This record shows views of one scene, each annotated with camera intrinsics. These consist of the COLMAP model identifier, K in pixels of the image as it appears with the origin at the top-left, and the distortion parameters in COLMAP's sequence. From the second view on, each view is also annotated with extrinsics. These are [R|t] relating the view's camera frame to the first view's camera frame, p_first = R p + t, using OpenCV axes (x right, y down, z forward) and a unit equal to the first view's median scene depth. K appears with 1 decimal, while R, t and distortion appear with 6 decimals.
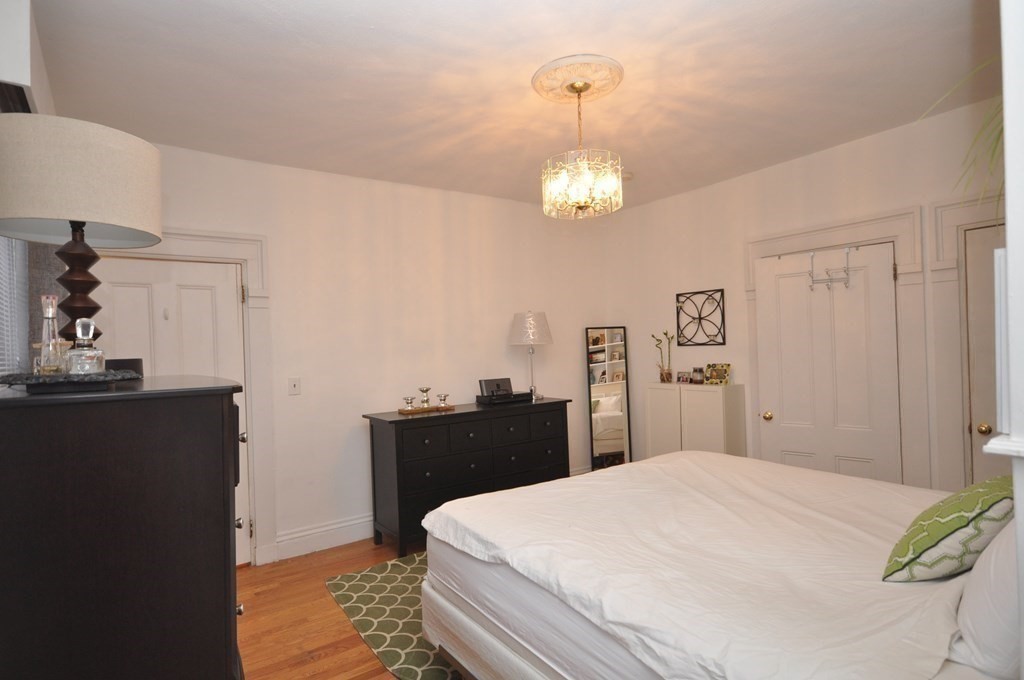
lens RADIAL K [[536.8, 0, 512.0], [0, 536.8, 340.0], [0, 0, 1]] dist [0.001894, 0.000122]
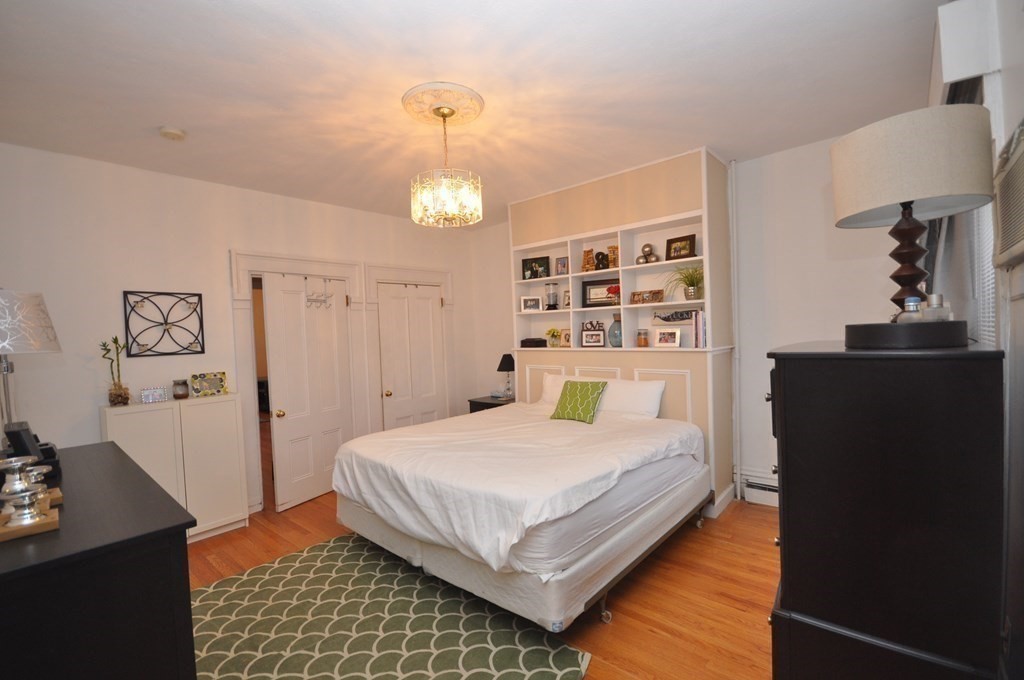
lens RADIAL K [[448.3, 0, 512.0], [0, 448.3, 340.0], [0, 0, 1]] dist [-0.003090, -0.000161]
pose [[-0.214687, 0.025746, 0.976343, -0.485234], [0.036015, 0.999181, -0.018429, 0.019645], [-0.976019, 0.031207, -0.215439, 0.637790]]
